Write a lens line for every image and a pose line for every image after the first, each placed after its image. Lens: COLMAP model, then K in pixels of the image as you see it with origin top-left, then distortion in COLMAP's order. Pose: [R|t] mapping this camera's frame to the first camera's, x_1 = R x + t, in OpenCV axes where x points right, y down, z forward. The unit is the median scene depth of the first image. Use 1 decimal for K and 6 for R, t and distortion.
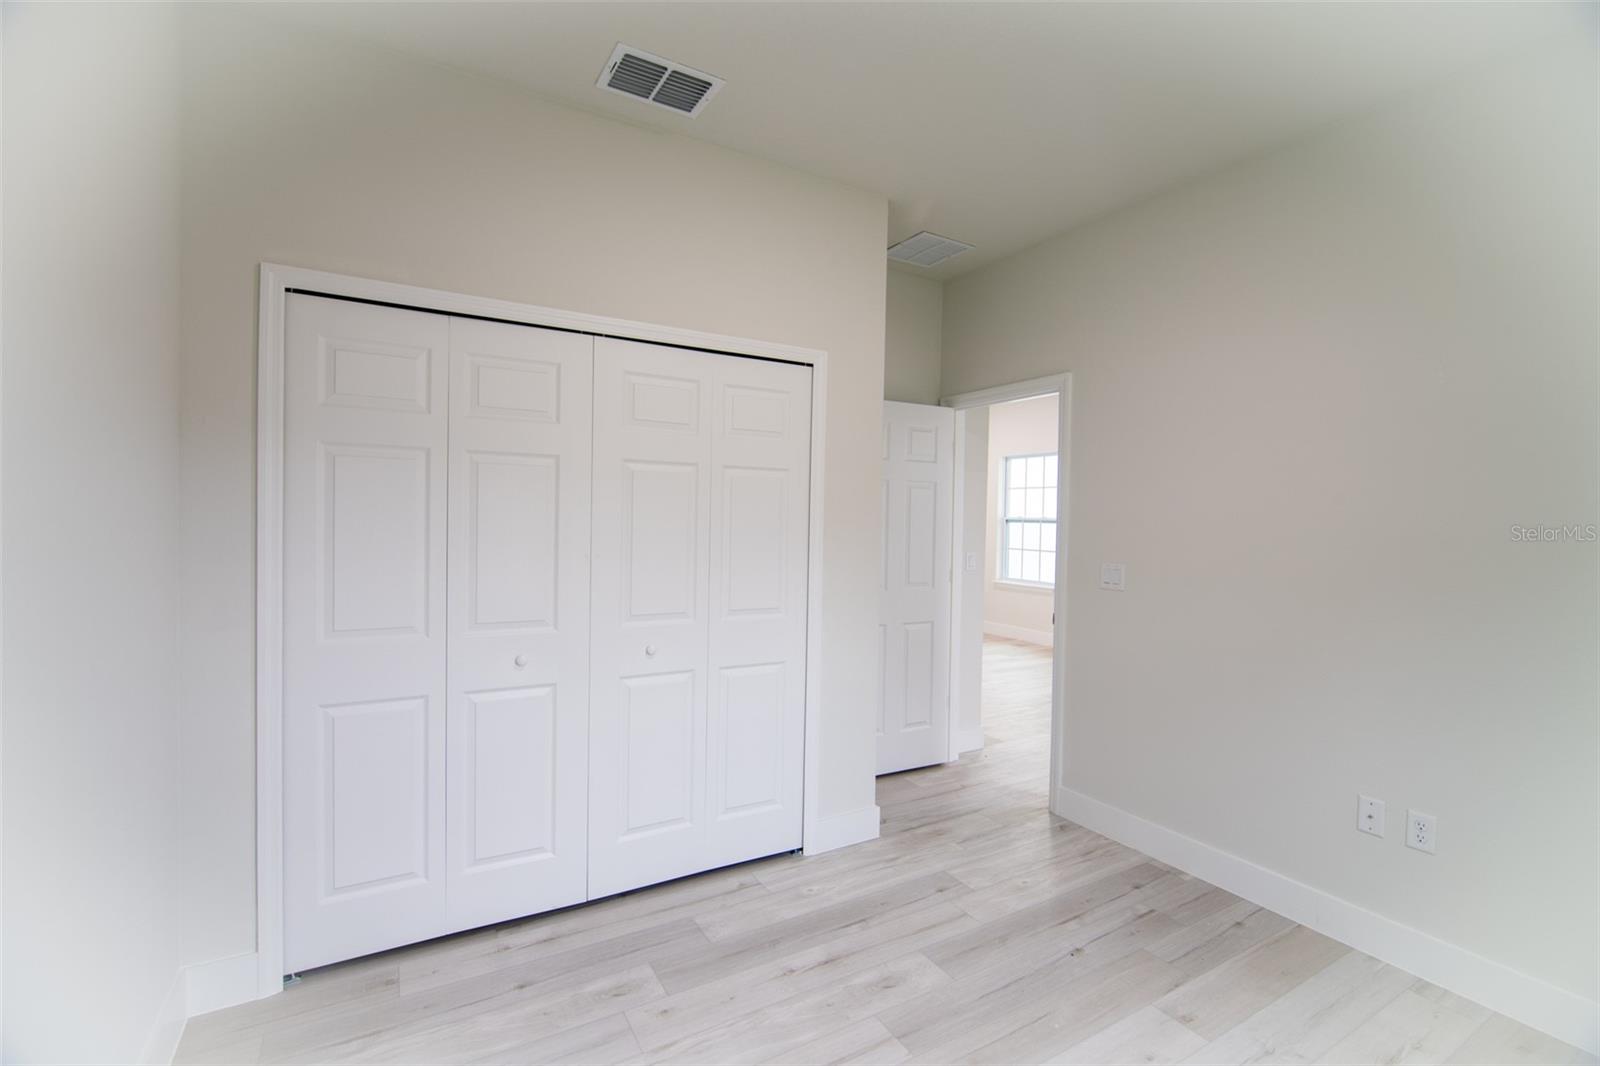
lens RADIAL K [[729.1, 0, 805.2], [0, 729.1, 531.9], [0, 0, 1]] dist [-0.014807, 0.000041]
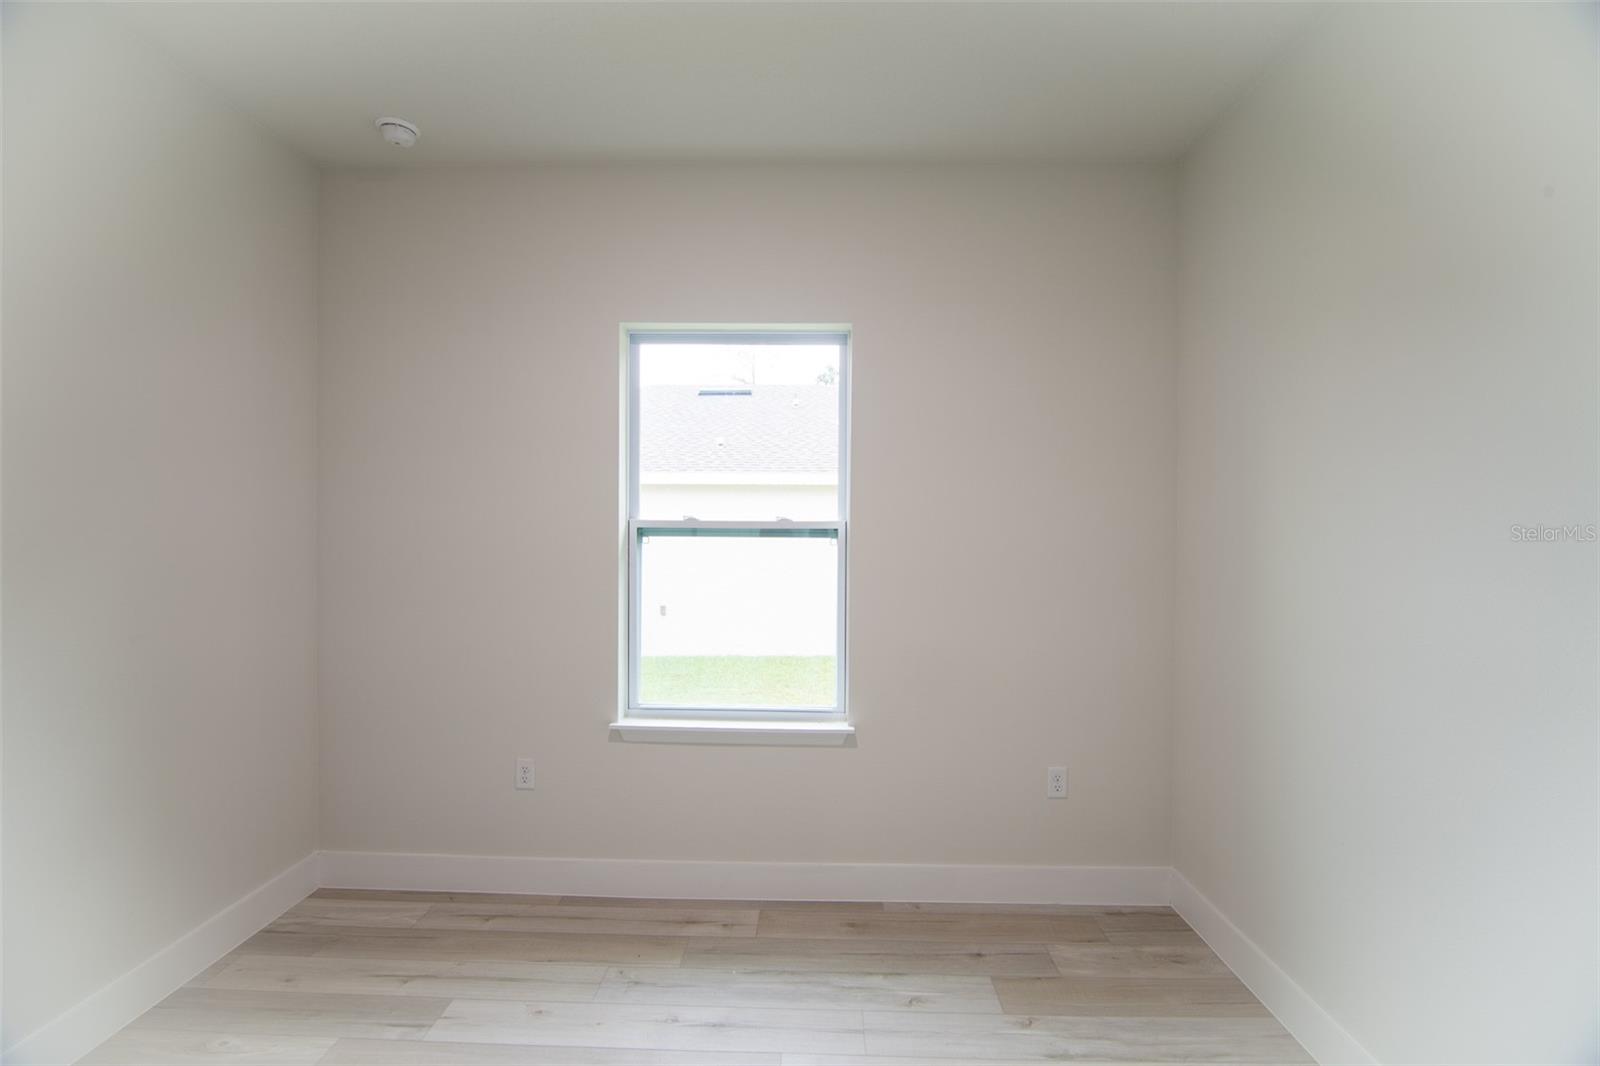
lens RADIAL K [[729.1, 0, 799.6], [0, 729.1, 534.3], [0, 0, 1]] dist [-0.014807, 0.000041]
pose [[0.838000, -0.014017, -0.545490, 0.498514], [0.002567, 0.999760, -0.021746, -0.007186], [0.545664, 0.016823, 0.837835, 0.774167]]
